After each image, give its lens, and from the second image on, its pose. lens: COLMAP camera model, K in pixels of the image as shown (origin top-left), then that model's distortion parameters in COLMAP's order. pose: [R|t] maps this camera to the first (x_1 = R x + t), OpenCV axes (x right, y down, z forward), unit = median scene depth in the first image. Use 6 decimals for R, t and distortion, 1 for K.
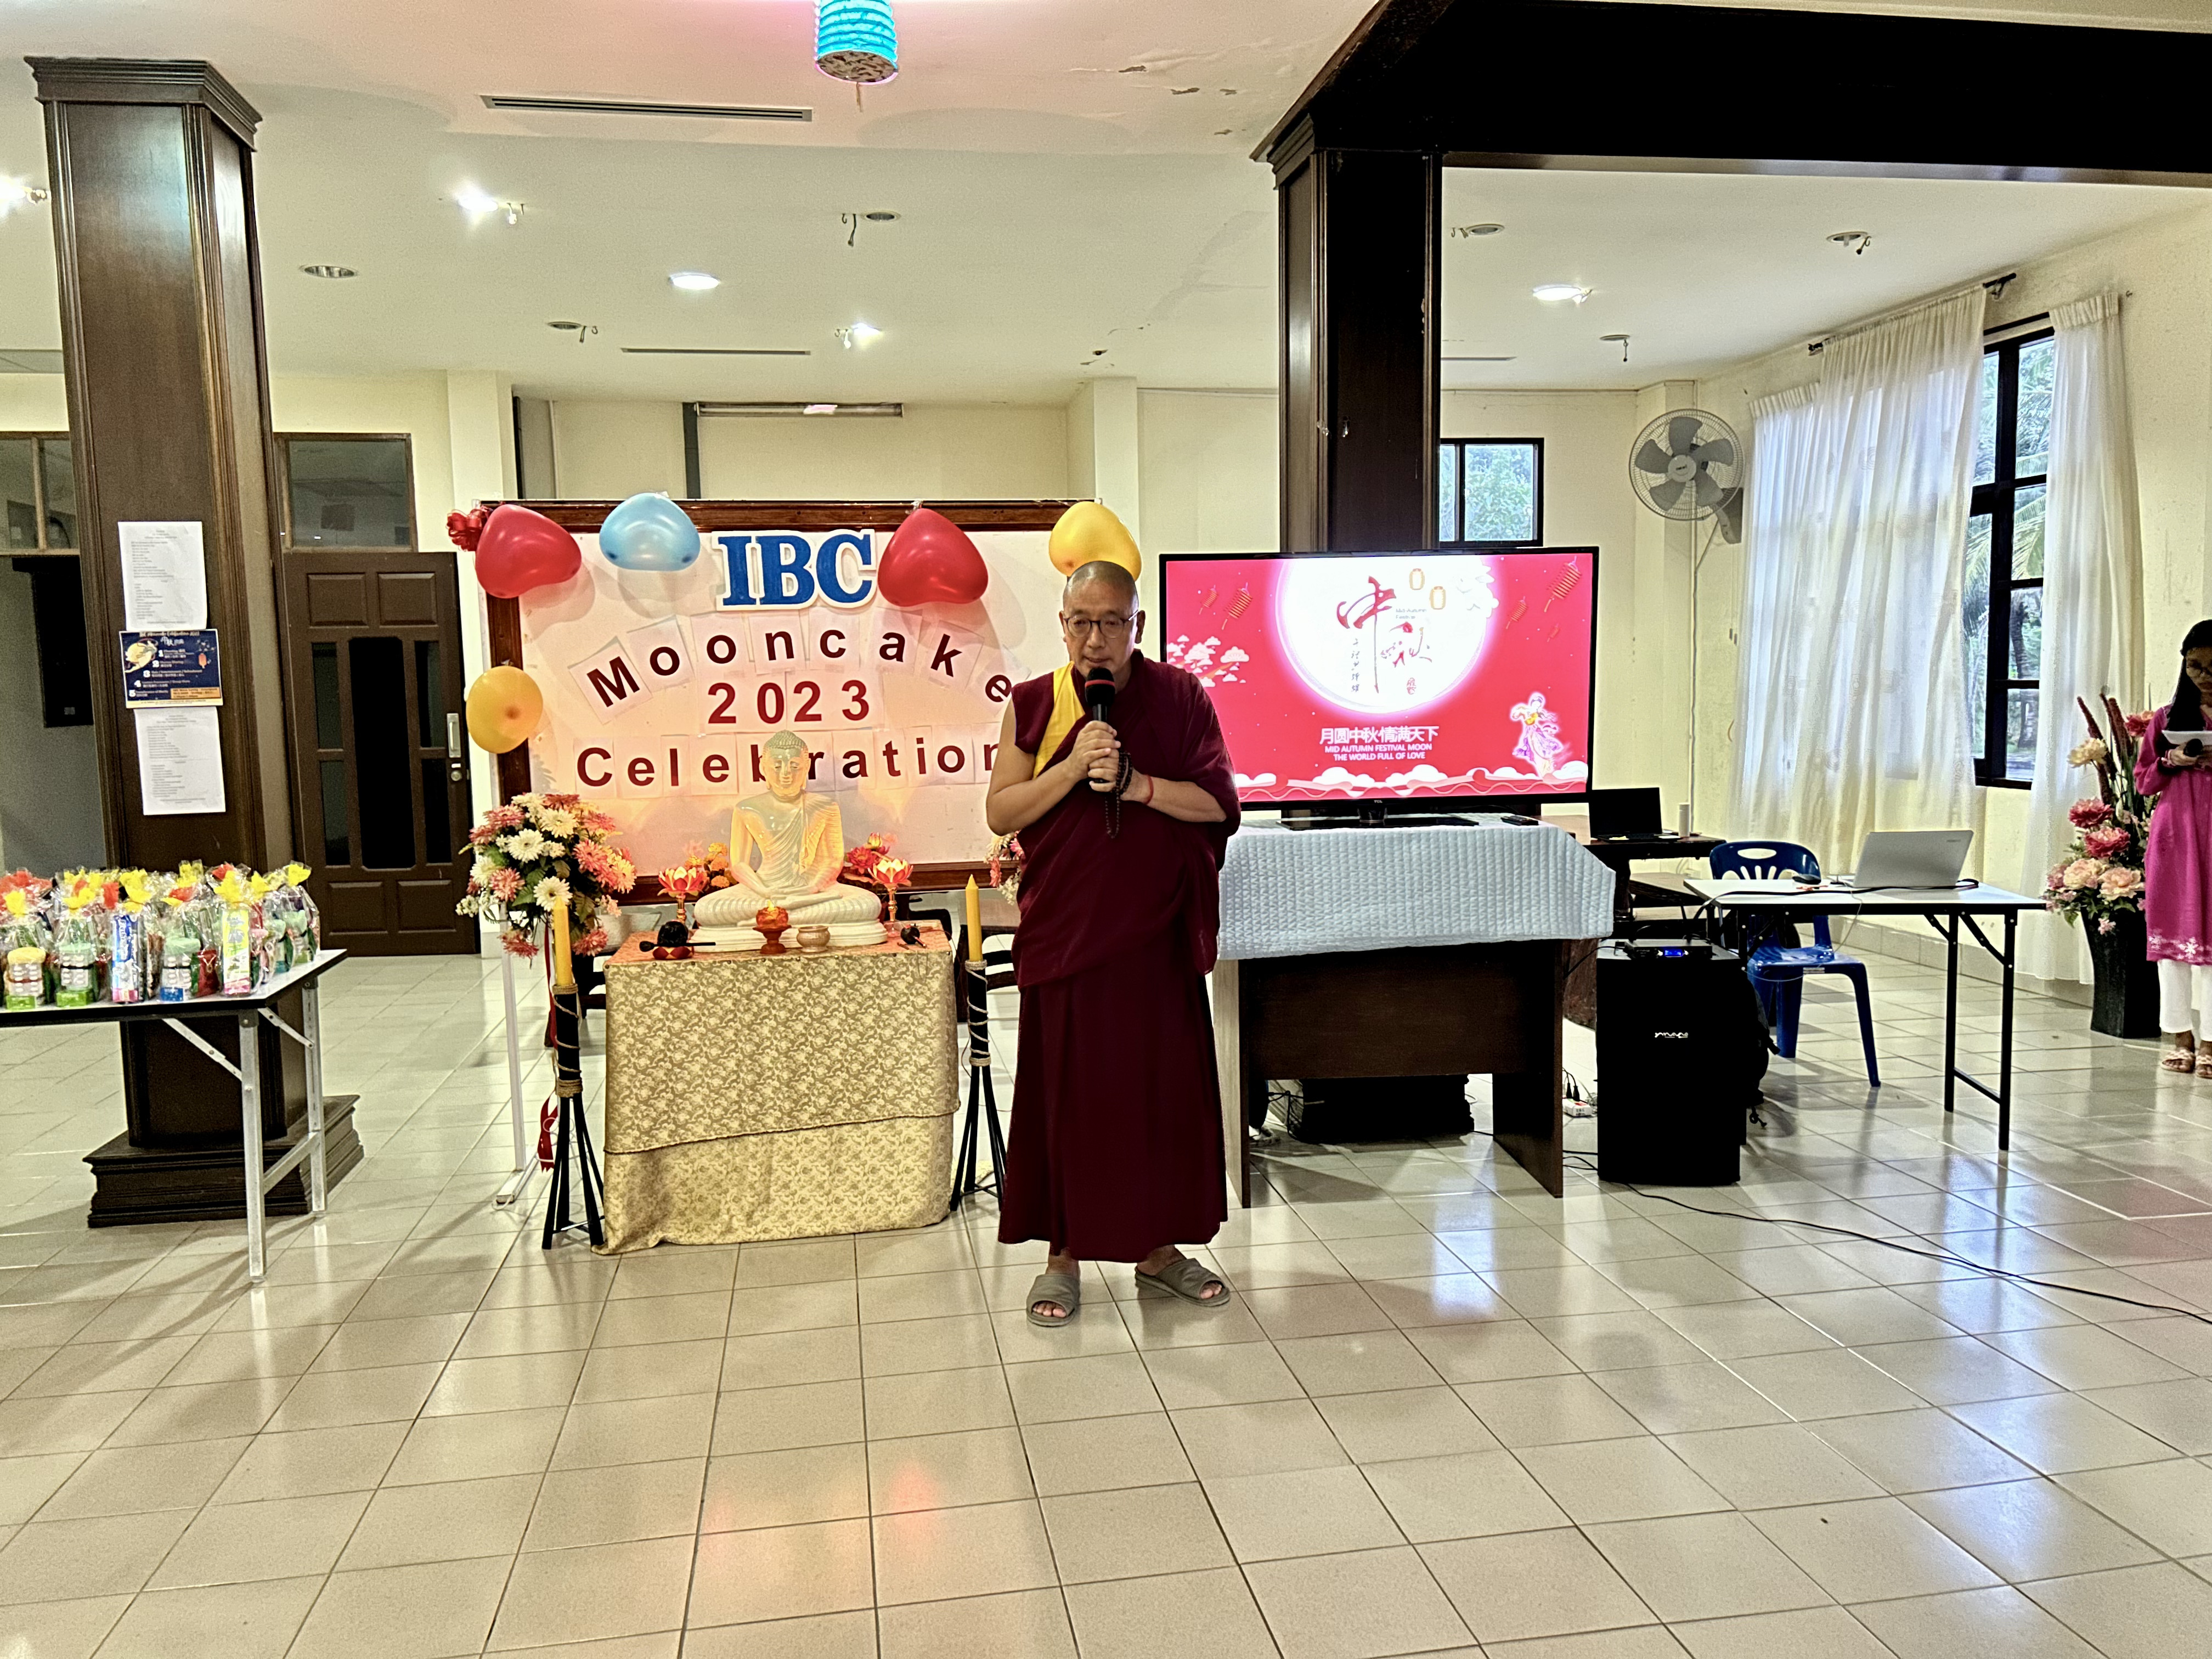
lens RADIAL K [[1671.0, 0, 1121.9], [0, 1671.0, 846.9], [0, 0, 1]] dist [0.072163, -0.086312]
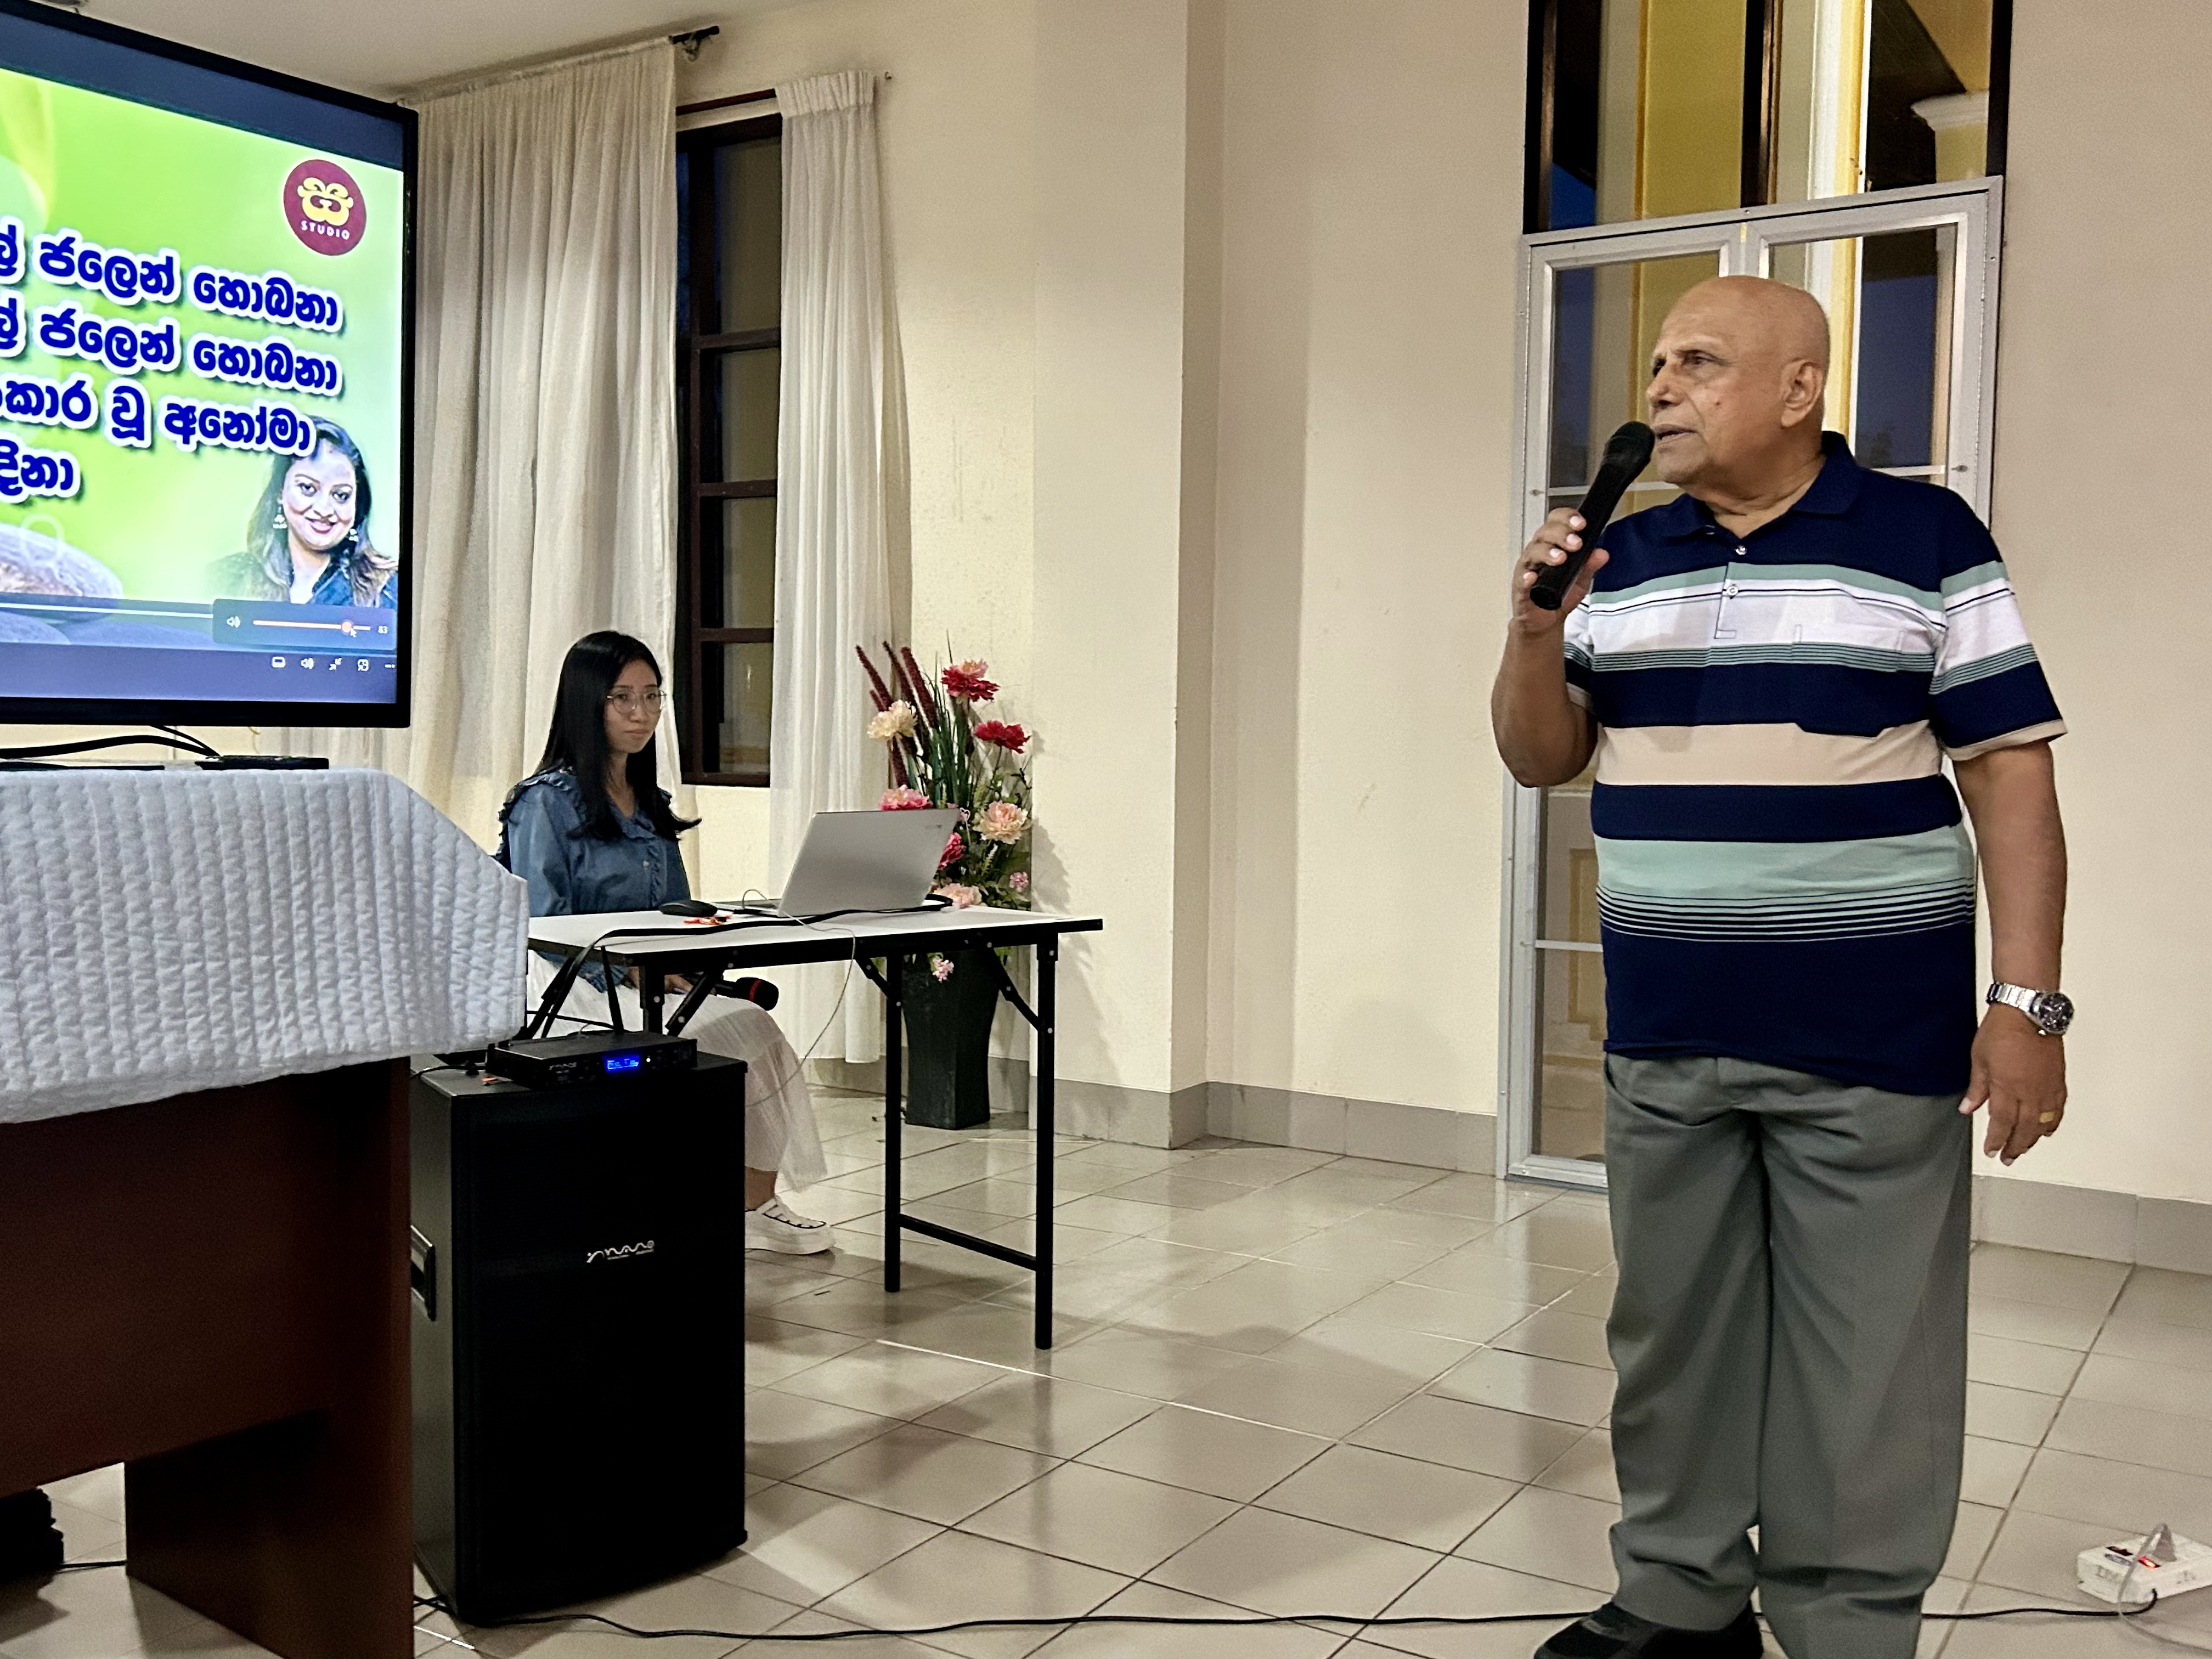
lens RADIAL K [[2048.7, 0, 1093.9], [0, 2048.7, 850.8], [0, 0, 1]] dist [0.027583, 0.000000]
pose [[0.672005, -0.022603, 0.740201, 0.012926], [0.055013, 0.998296, -0.019460, 0.023200], [-0.738500, 0.053798, 0.672103, 0.516328]]
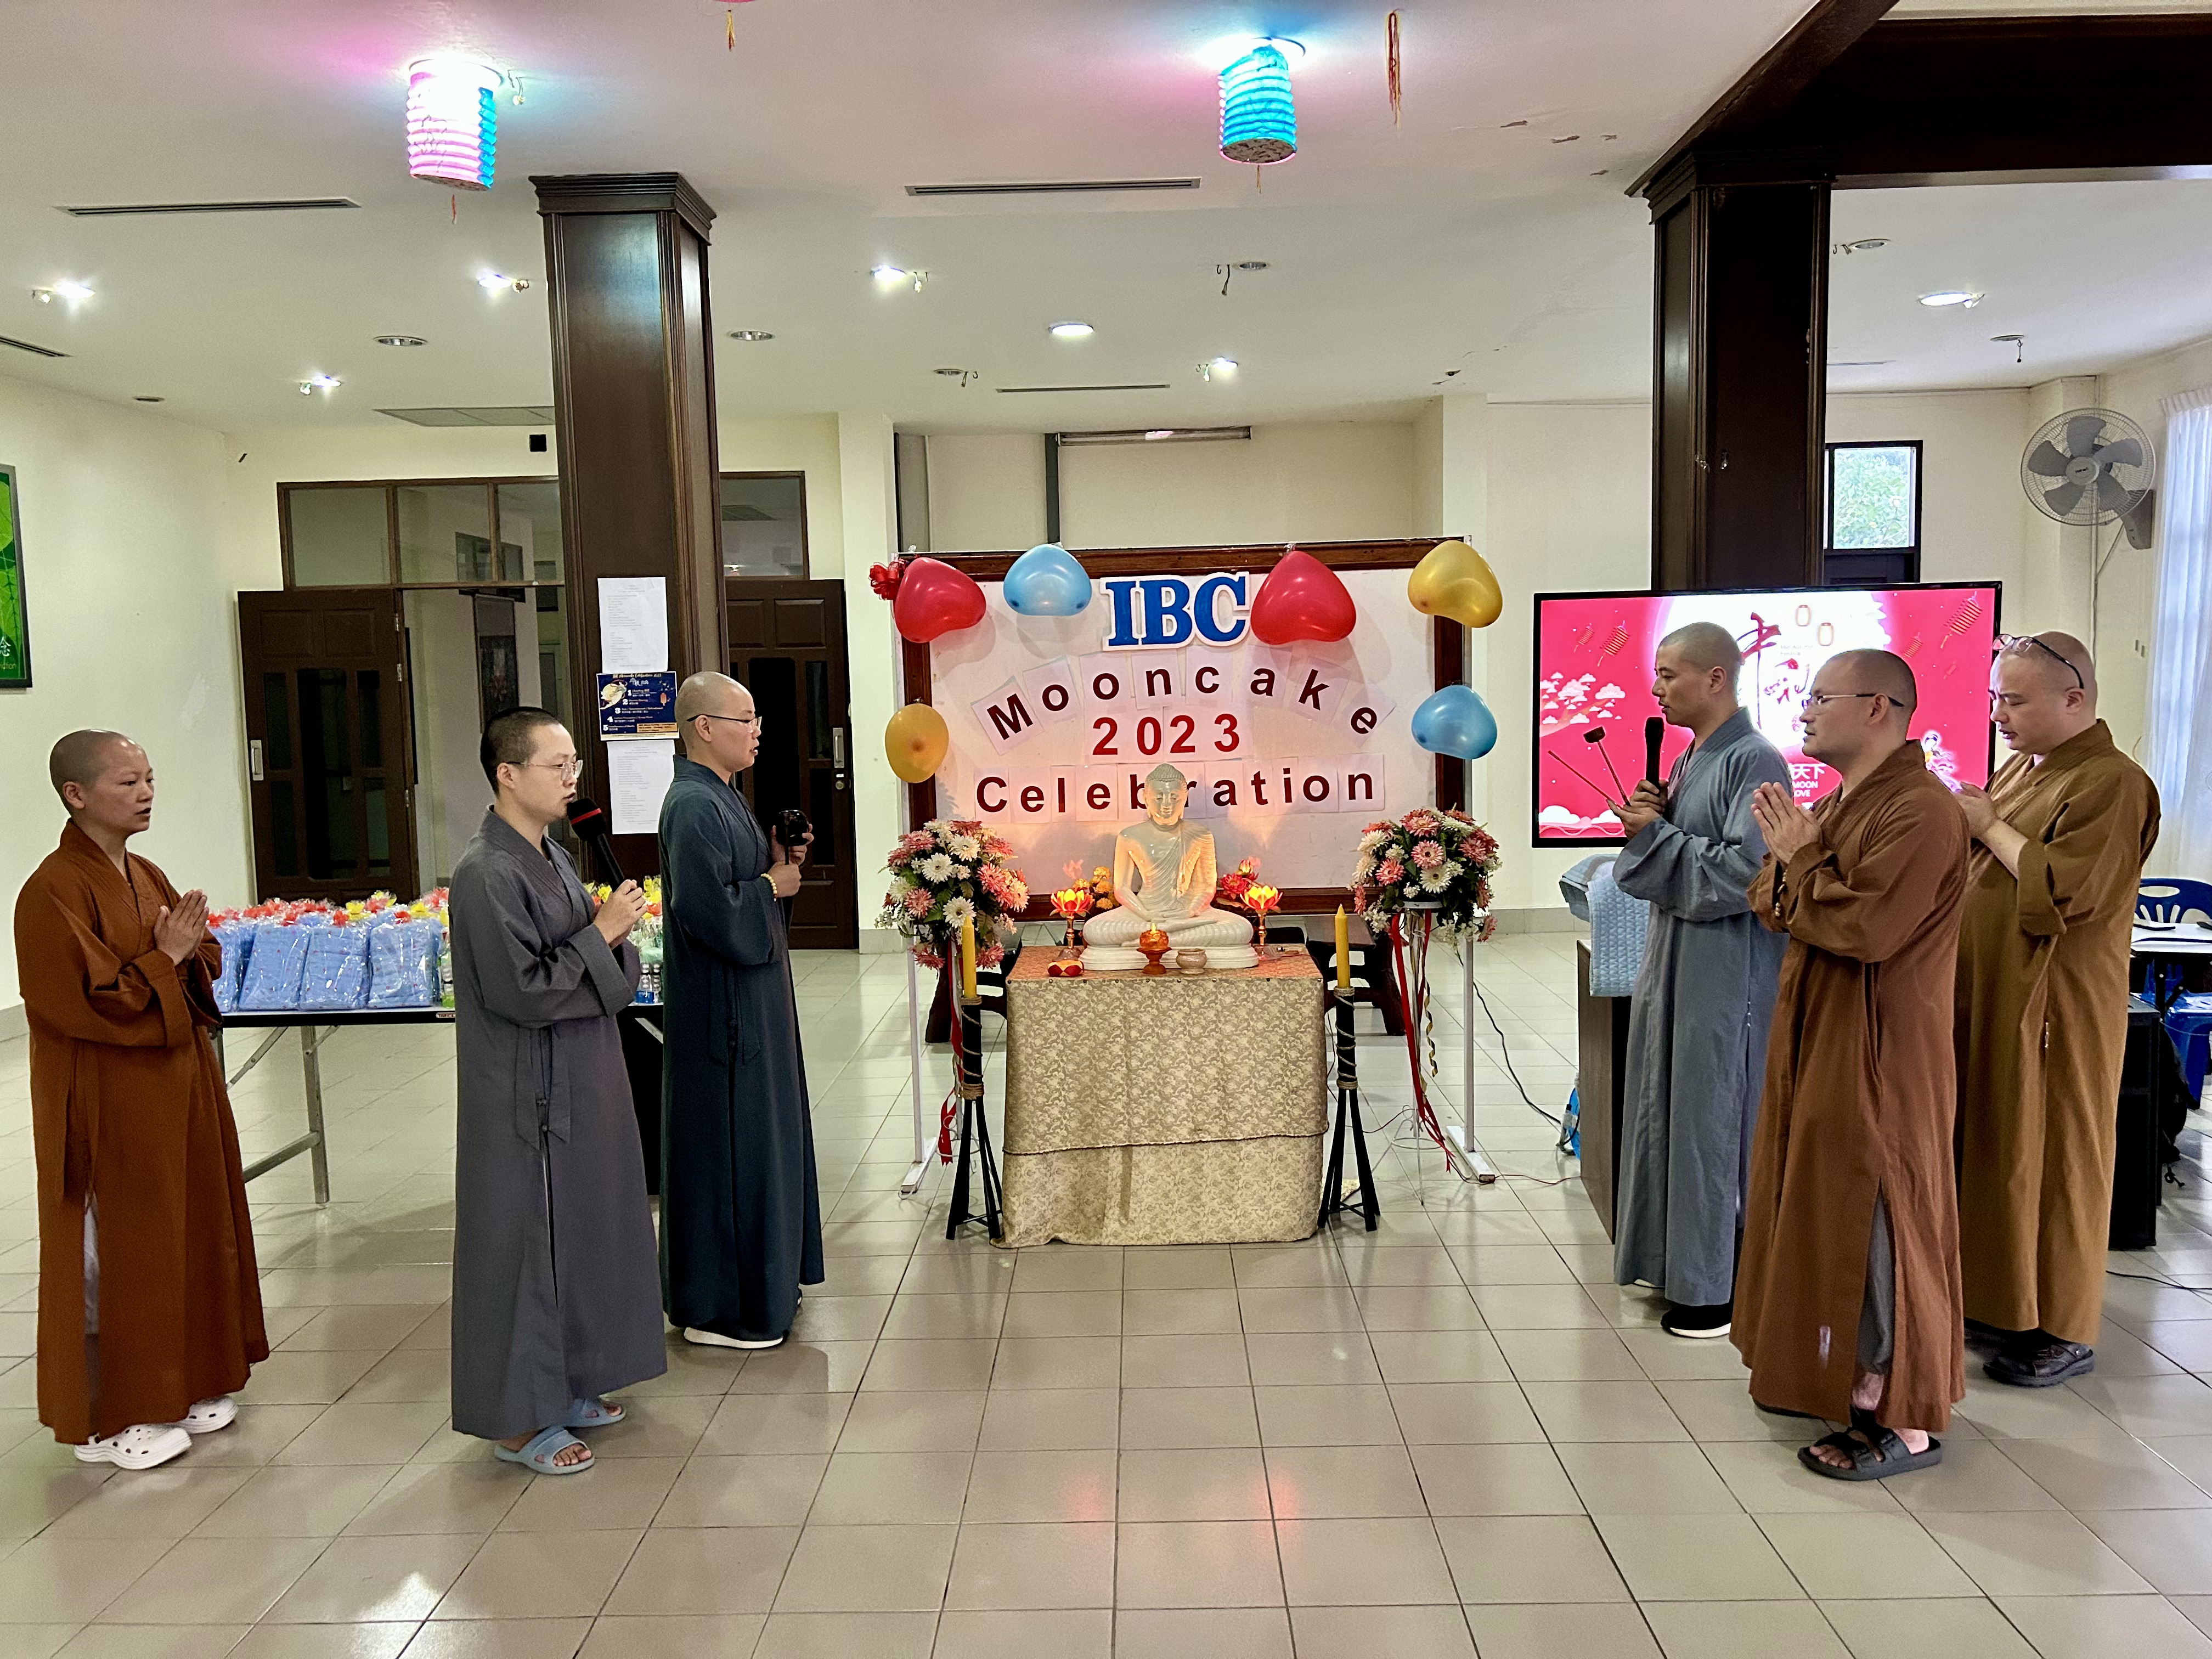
lens RADIAL K [[1671.0, 0, 1111.2], [0, 1671.0, 819.3], [0, 0, 1]] dist [0.072163, -0.086312]
pose [[0.982010, 0.013818, -0.188324, -0.033196], [-0.016132, 0.999812, -0.010760, -0.021185], [0.188140, 0.013605, 0.982048, -0.047052]]
